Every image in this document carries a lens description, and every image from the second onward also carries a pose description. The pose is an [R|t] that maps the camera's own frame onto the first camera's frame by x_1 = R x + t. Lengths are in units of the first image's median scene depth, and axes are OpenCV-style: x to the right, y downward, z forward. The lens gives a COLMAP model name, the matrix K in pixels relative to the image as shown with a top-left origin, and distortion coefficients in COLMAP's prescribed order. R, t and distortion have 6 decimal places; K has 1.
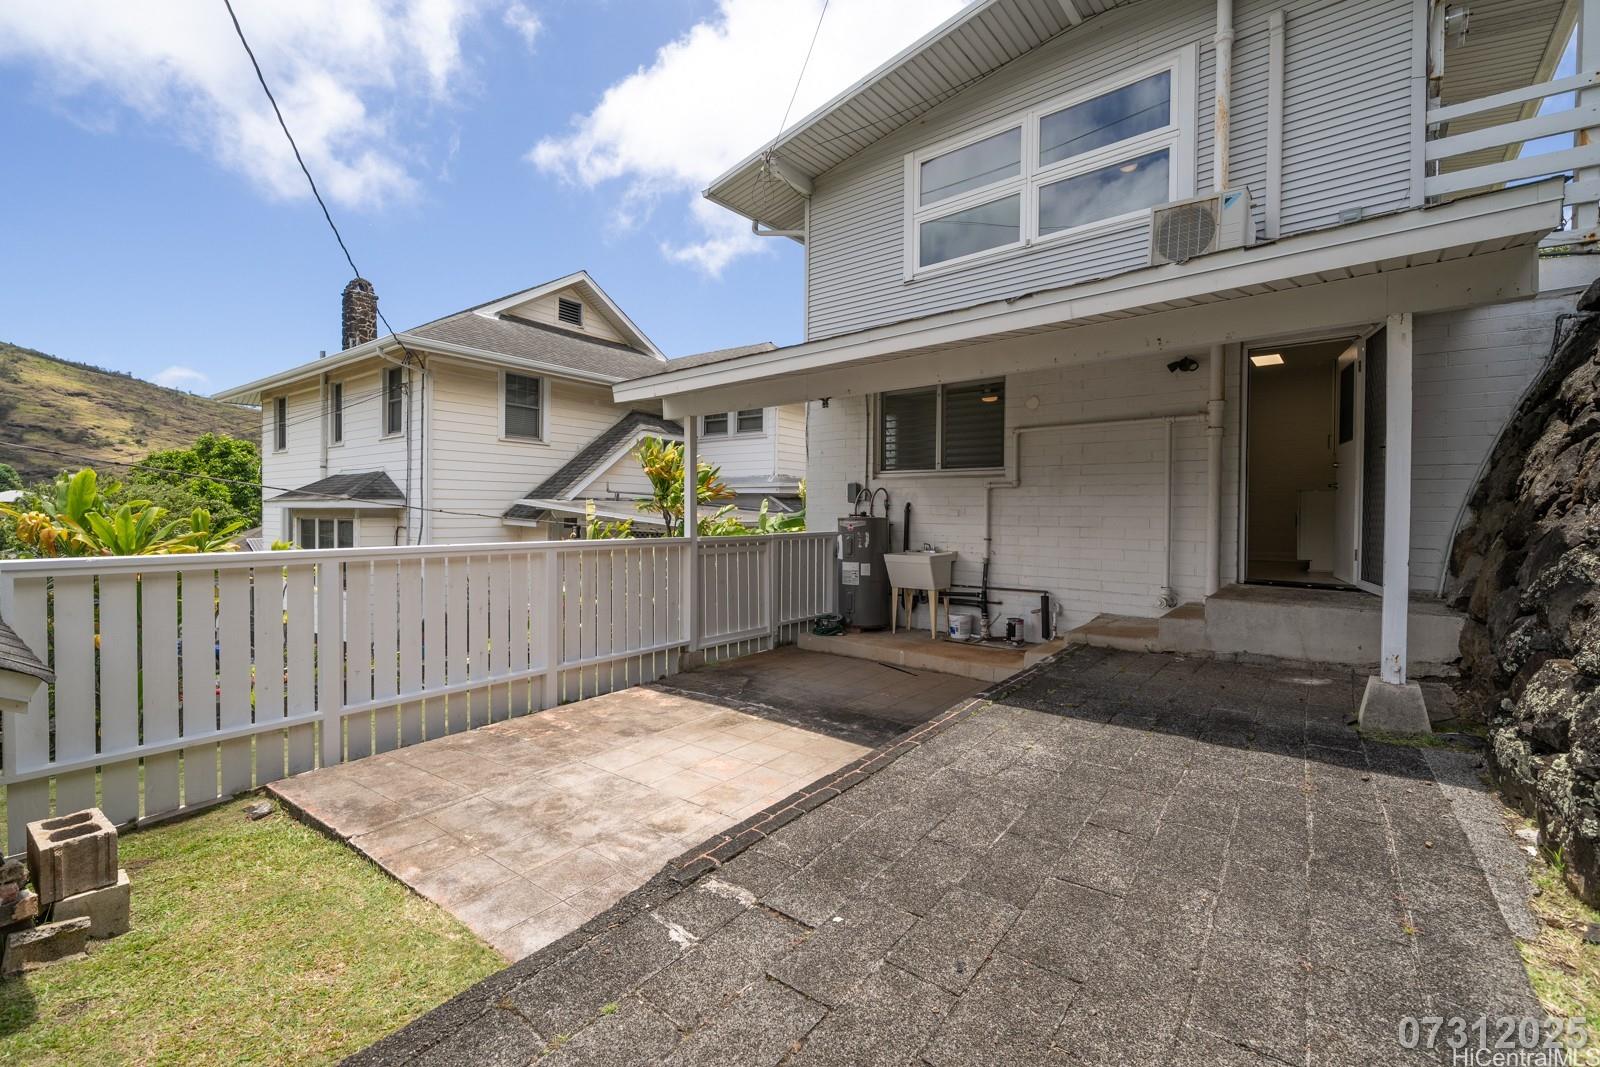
lens RADIAL K [[660.2, 0, 805.2], [0, 660.2, 514.7], [0, 0, 1]] dist [0.000829, 0.000105]
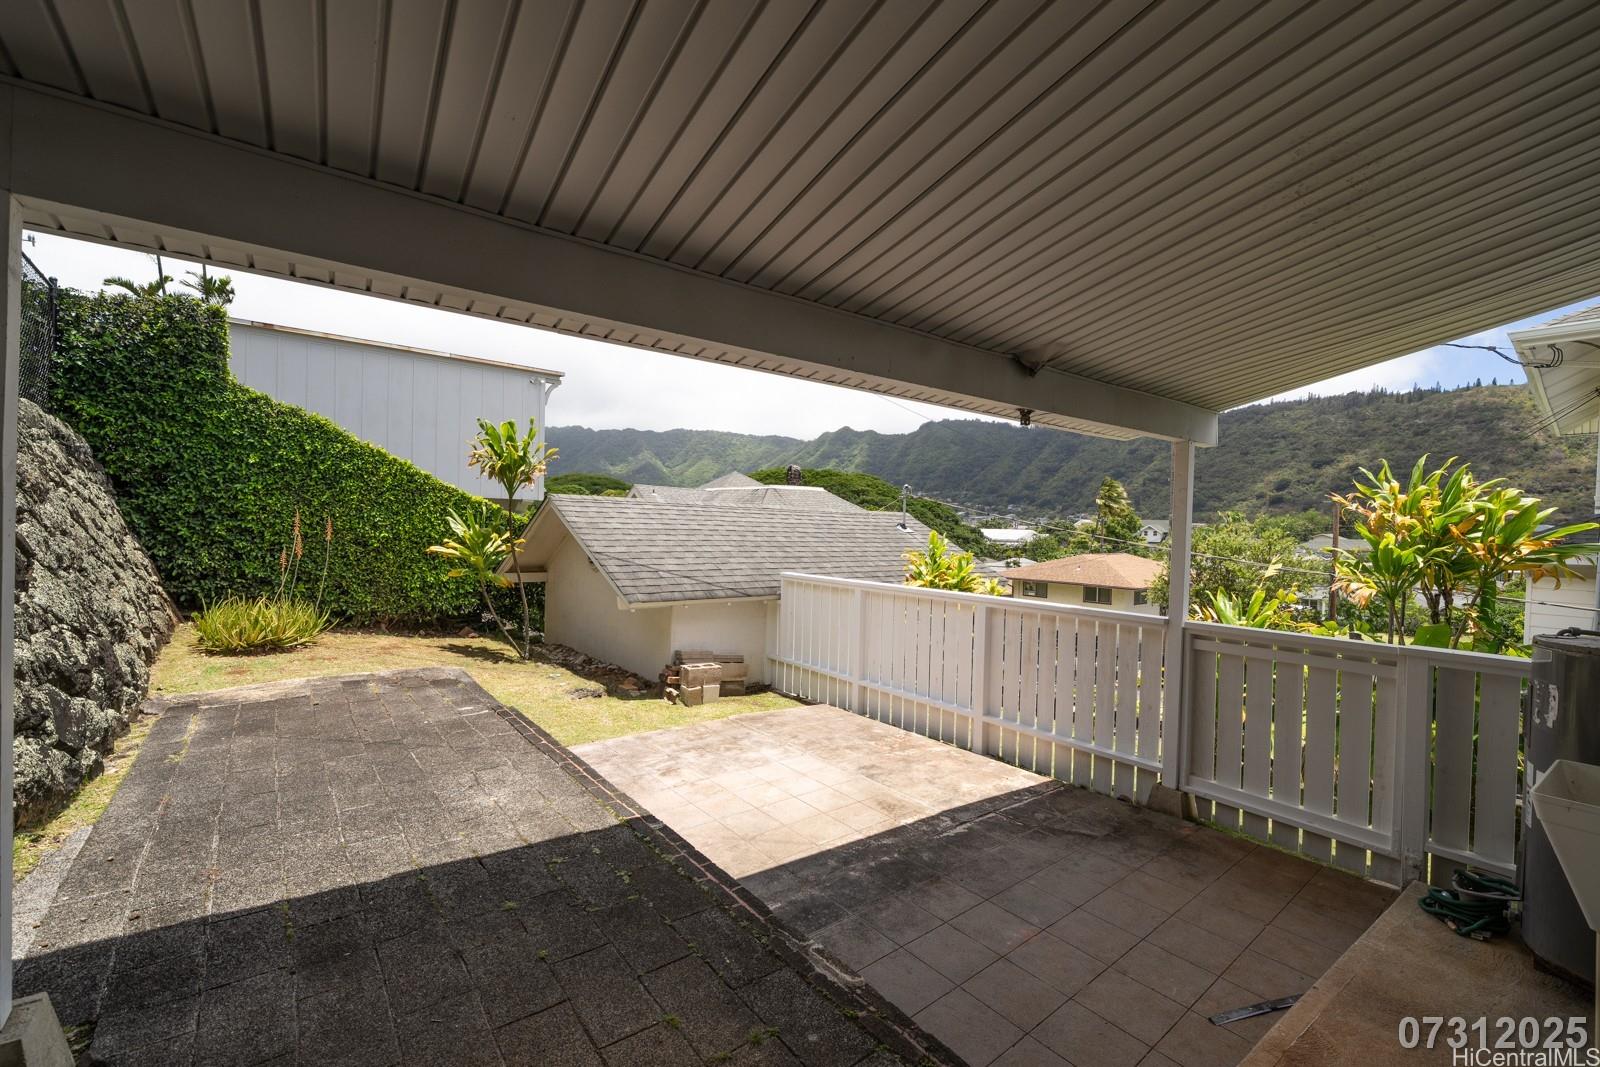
lens RADIAL K [[665.2, 0, 806.3], [0, 665.2, 534.5], [0, 0, 1]] dist [0.000853, 0.000307]
pose [[-0.232830, -0.000075, -0.972517, 1.097719], [-0.031707, 0.999469, 0.007514, -0.084557], [0.972000, 0.032585, -0.232709, 1.497923]]
